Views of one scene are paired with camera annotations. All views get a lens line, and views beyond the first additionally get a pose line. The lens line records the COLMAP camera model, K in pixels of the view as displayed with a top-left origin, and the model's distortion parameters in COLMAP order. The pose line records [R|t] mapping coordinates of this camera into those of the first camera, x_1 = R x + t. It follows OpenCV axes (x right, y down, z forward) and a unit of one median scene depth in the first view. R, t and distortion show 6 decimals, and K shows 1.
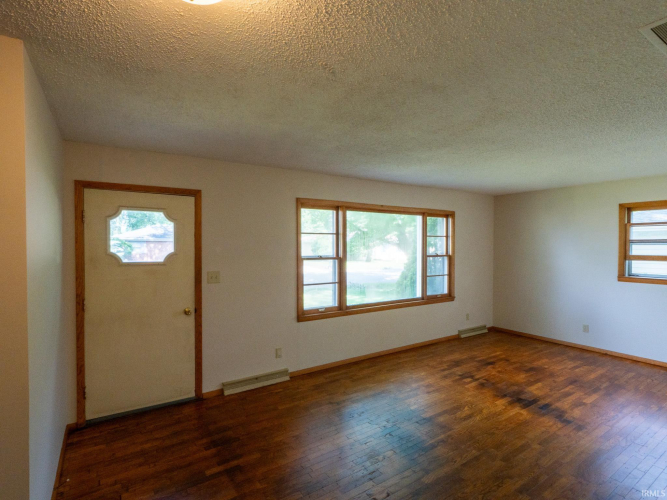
lens RADIAL K [[340.9, 0, 332.7], [0, 340.9, 251.5], [0, 0, 1]] dist [-0.003961, -0.001104]
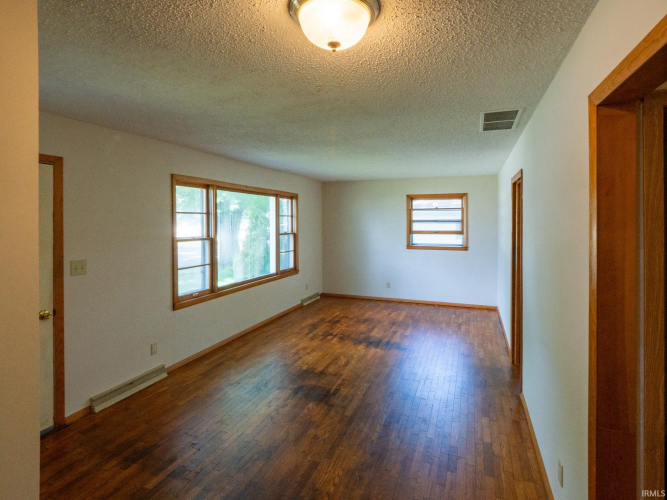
lens RADIAL K [[340.9, 0, 358.9], [0, 340.9, 221.0], [0, 0, 1]] dist [-0.003961, -0.001104]
pose [[0.796946, 0.001285, 0.604049, -0.245357], [0.011858, 0.999772, -0.017771, -0.009192], [-0.603934, 0.021326, 0.796749, -0.024841]]
